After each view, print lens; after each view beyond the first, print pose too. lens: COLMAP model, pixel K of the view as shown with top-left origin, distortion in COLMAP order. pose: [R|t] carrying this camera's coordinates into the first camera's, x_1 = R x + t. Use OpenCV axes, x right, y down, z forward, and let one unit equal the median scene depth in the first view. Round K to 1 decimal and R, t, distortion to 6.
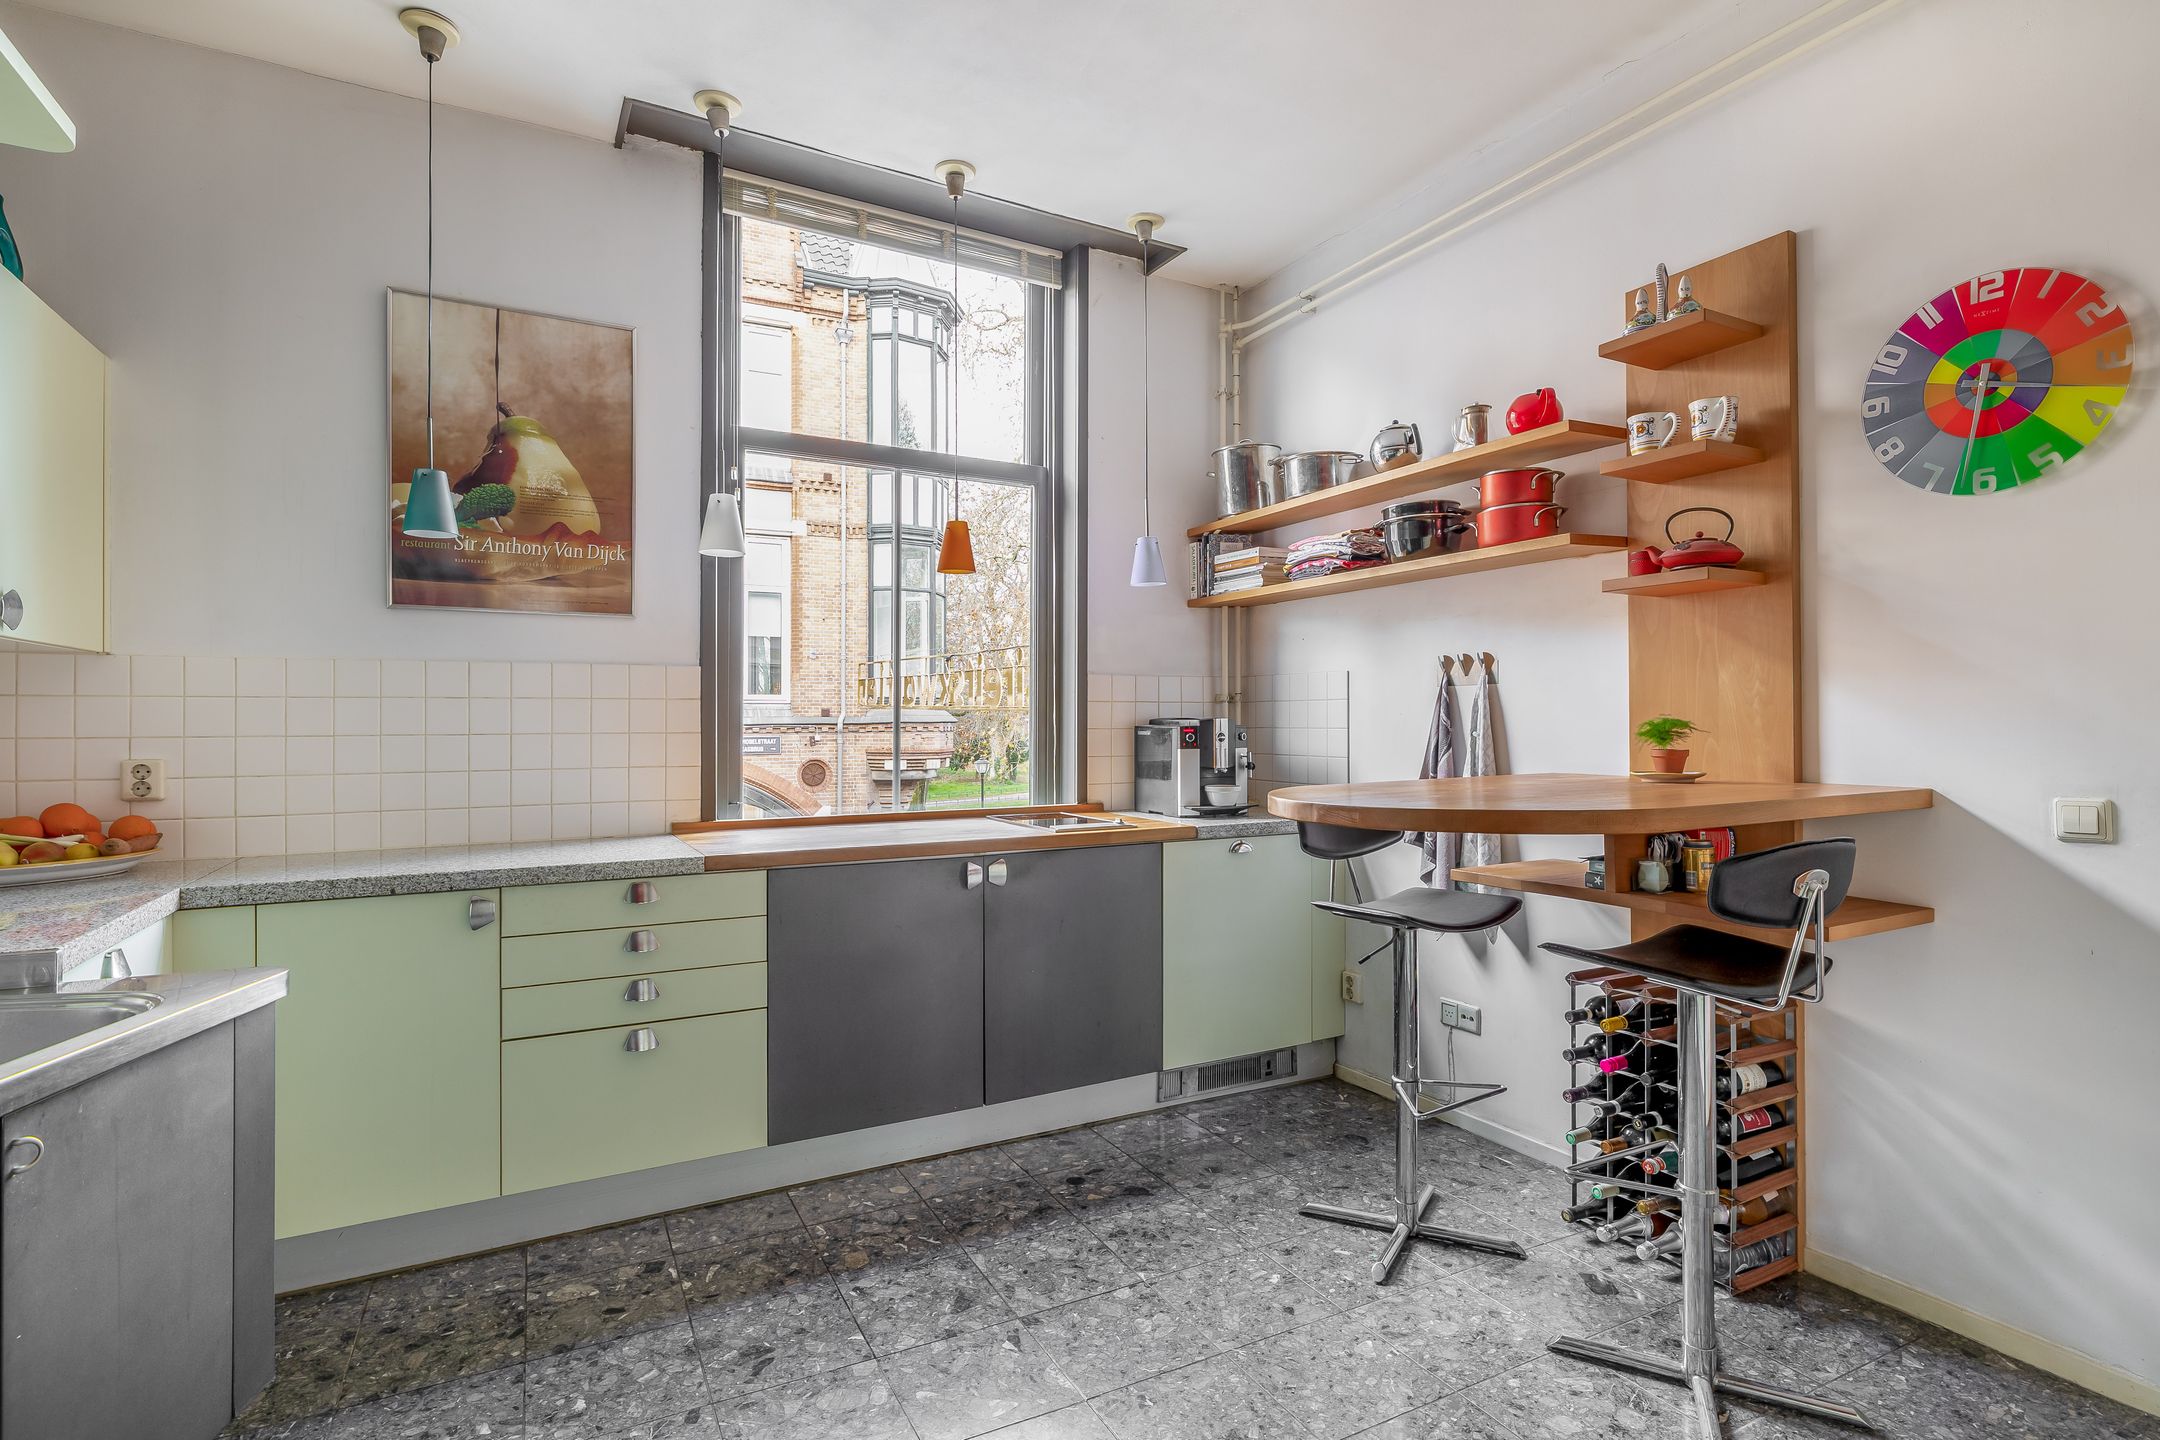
lens RADIAL K [[1035.8, 0, 1080.0], [0, 1035.8, 720.0], [0, 0, 1]] dist [-0.000033, -0.000491]
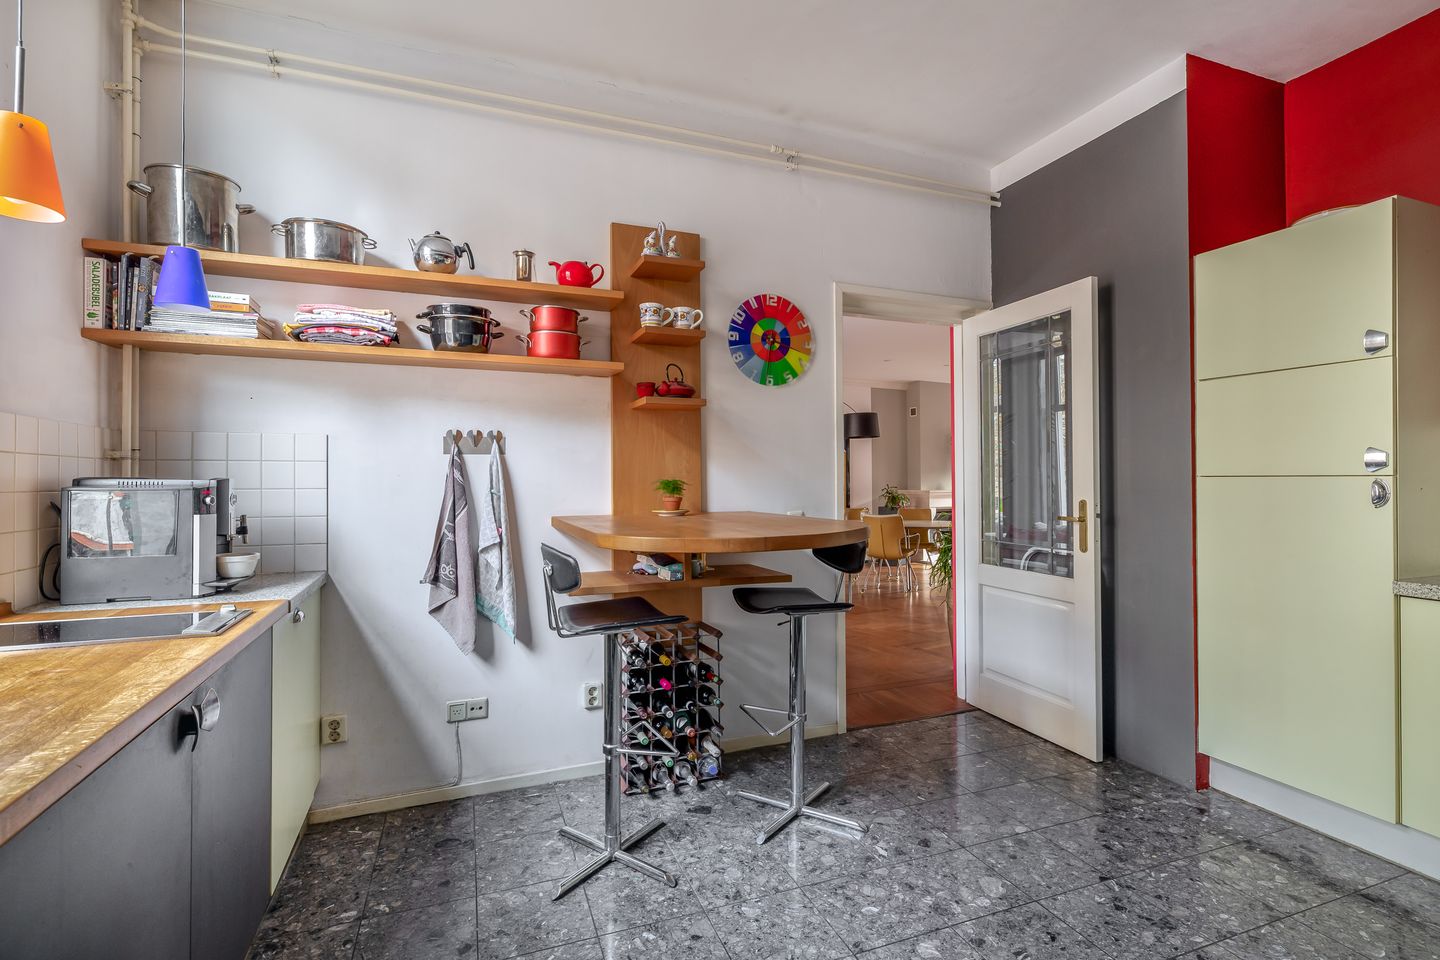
lens RADIAL K [[661.4, 0, 720.0], [0, 661.4, 480.0], [0, 0, 1]] dist [-0.002010, 0.000178]
pose [[0.139485, 0.008080, 0.990191, -0.523966], [0.003287, 0.999957, -0.008622, 0.008424], [-0.990219, 0.004457, 0.139453, 0.733222]]
